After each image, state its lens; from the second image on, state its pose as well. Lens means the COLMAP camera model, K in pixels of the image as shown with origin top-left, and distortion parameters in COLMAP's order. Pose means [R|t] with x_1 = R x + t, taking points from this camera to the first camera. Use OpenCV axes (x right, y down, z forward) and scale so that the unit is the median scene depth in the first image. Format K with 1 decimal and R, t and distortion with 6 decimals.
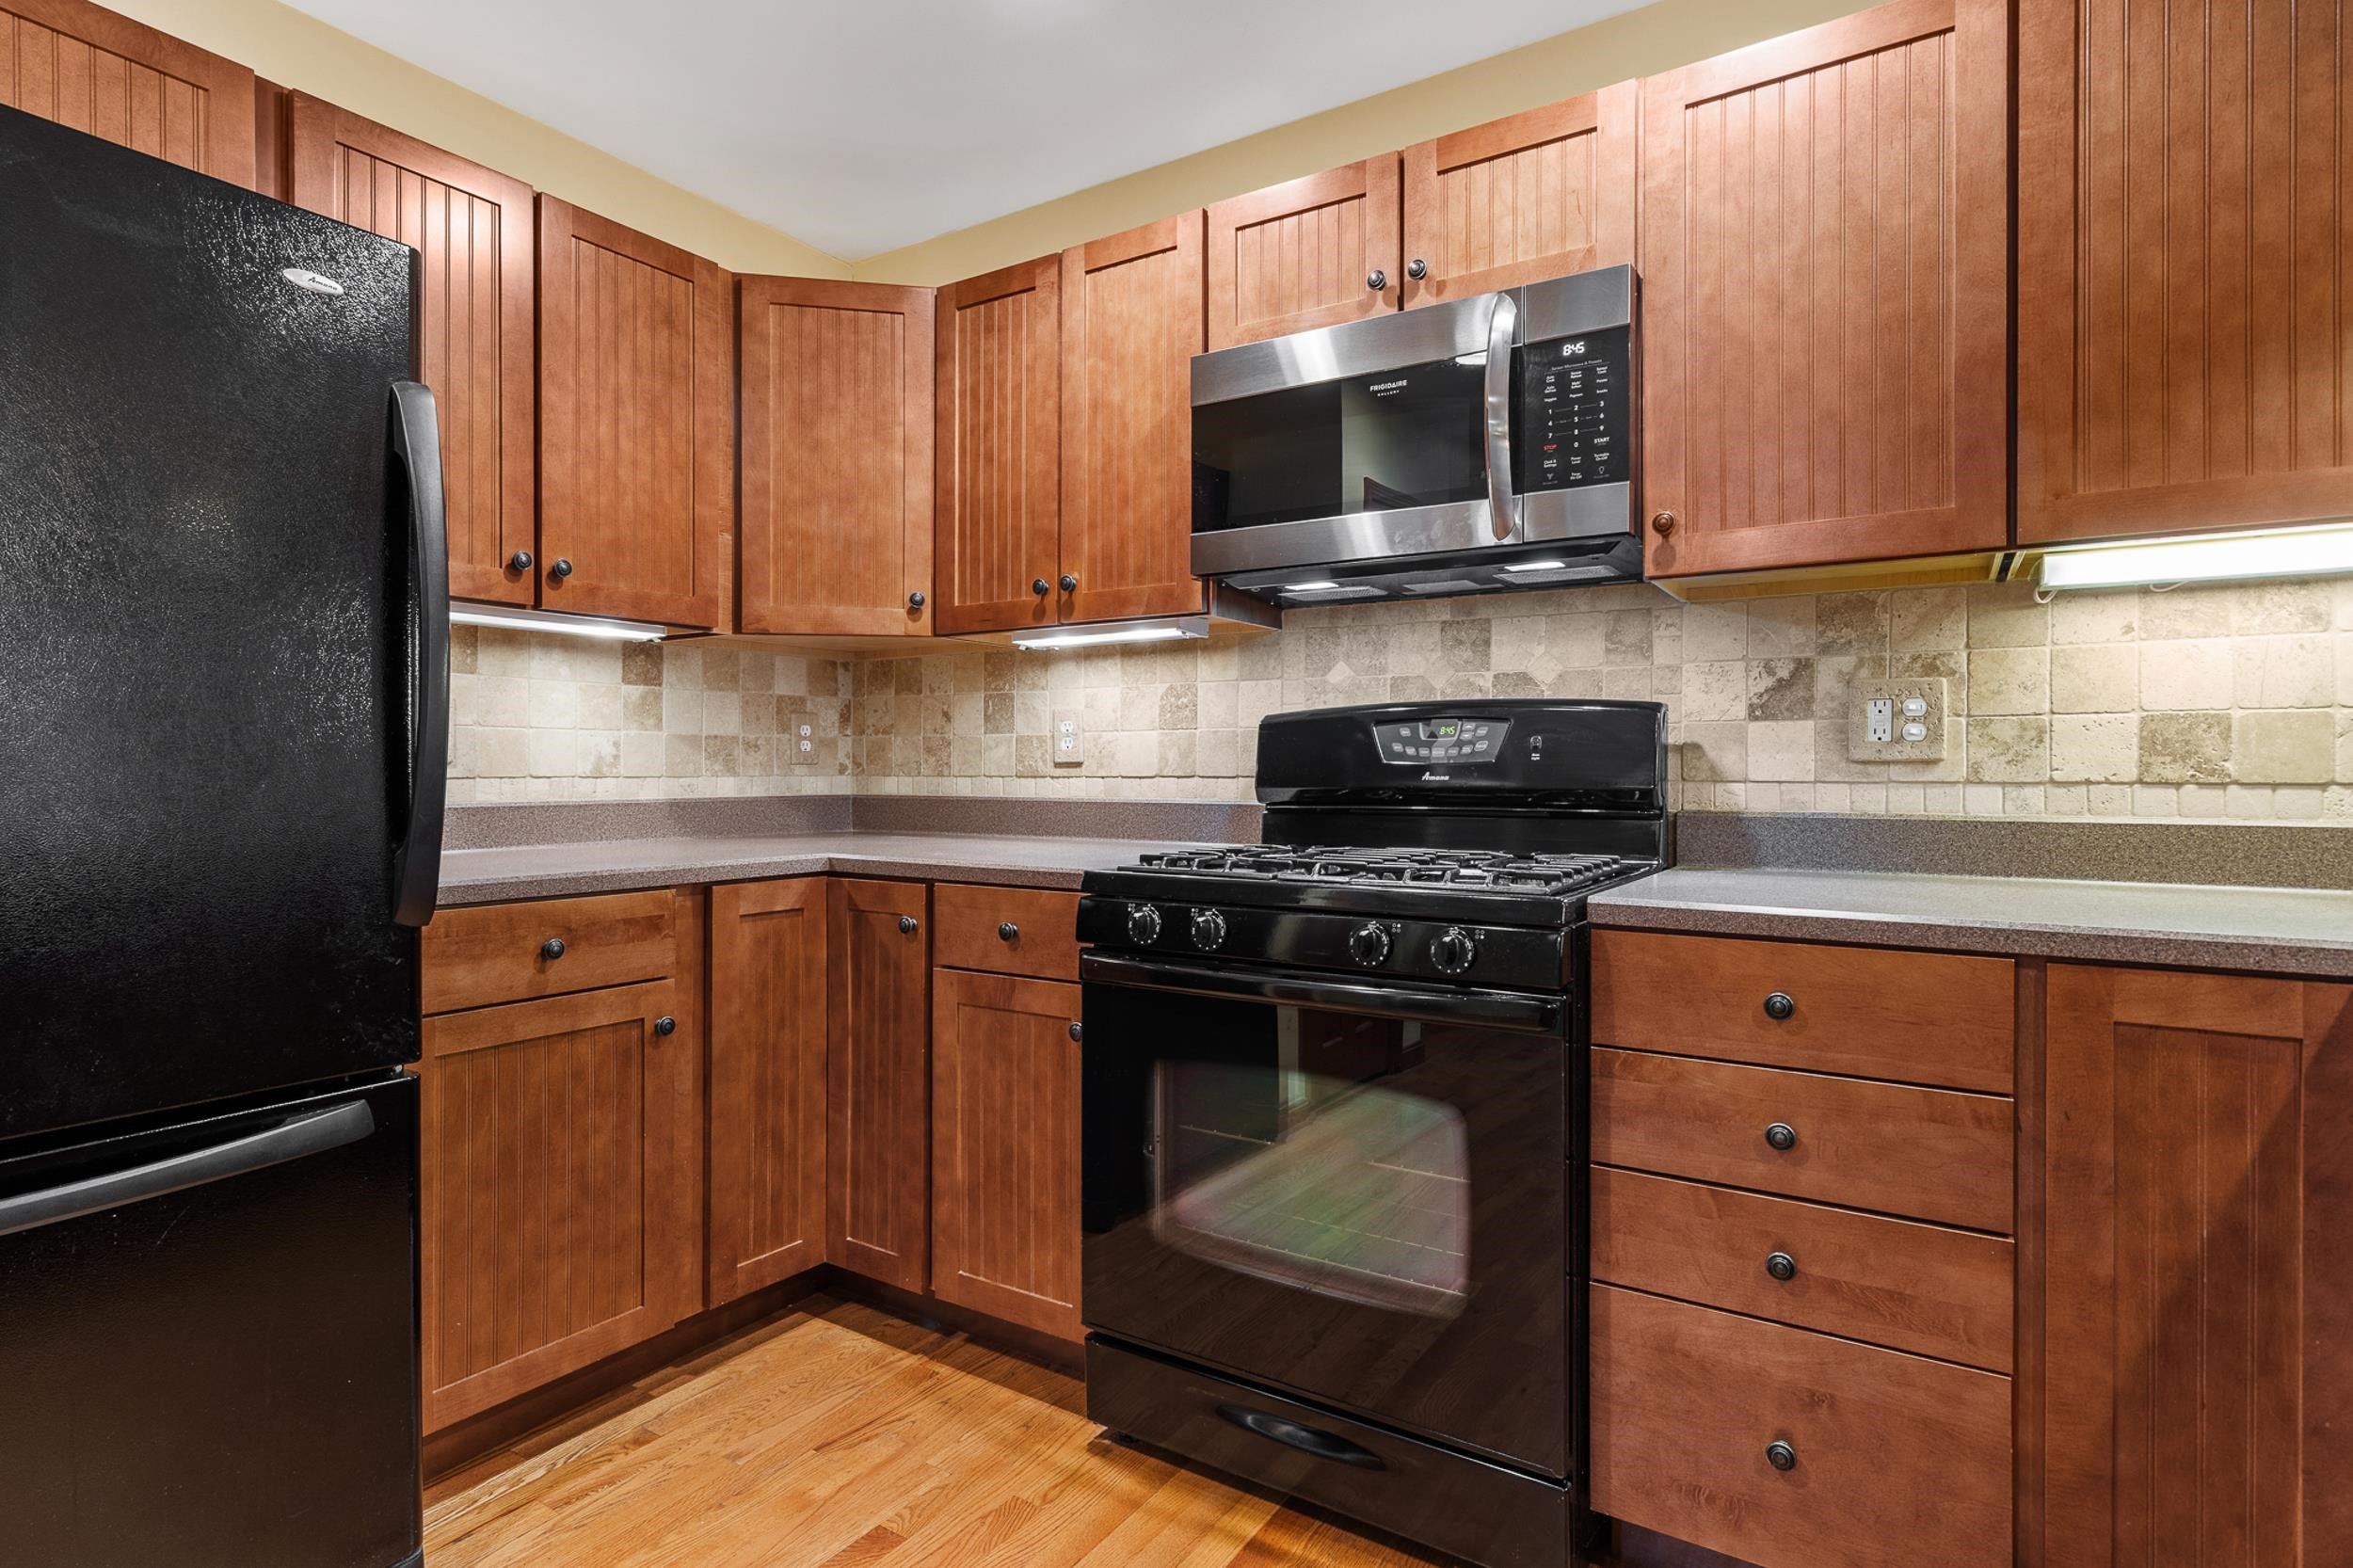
lens RADIAL K [[1194.2, 0, 1143.4], [0, 1194.2, 775.9], [0, 0, 1]] dist [0.000196, 0.002935]
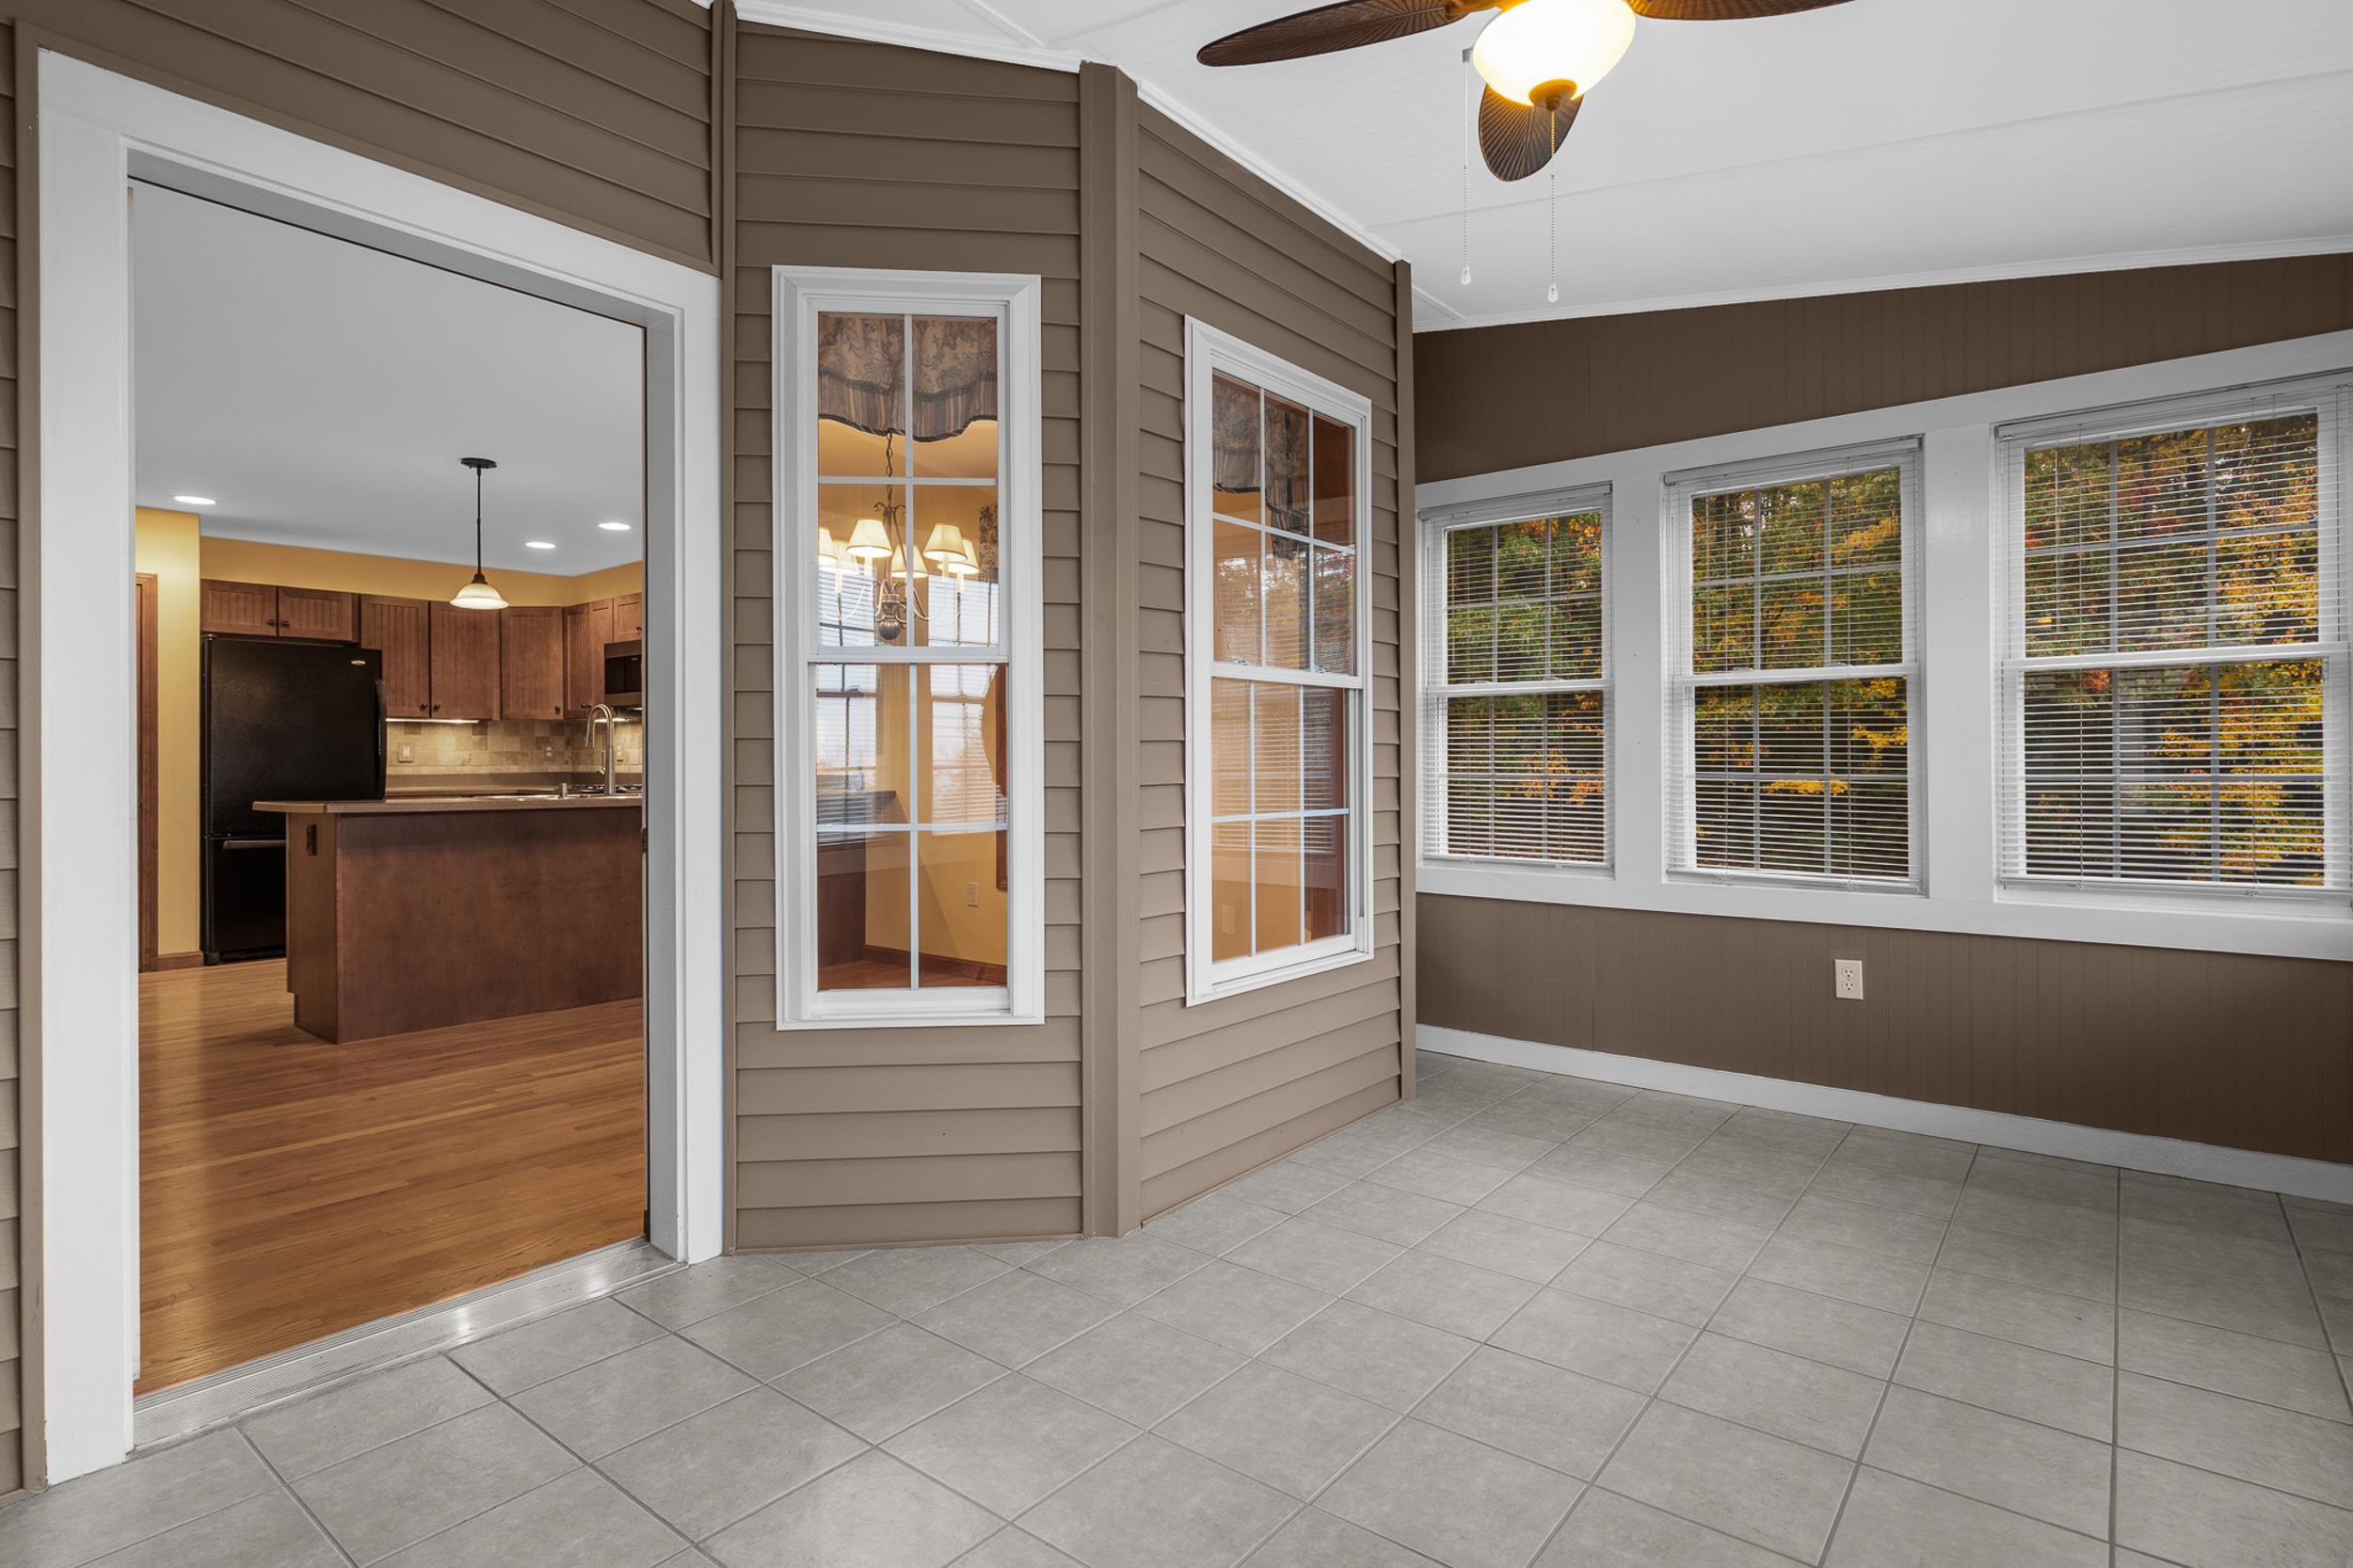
lens RADIAL K [[1194.2, 0, 1158.6], [0, 1194.2, 768.9], [0, 0, 1]] dist [0.000196, 0.002935]
pose [[0.994950, -0.007530, -0.100094, 1.964467], [0.007671, 0.999970, 0.001026, 0.023523], [0.100083, -0.001789, 0.994977, -2.273592]]
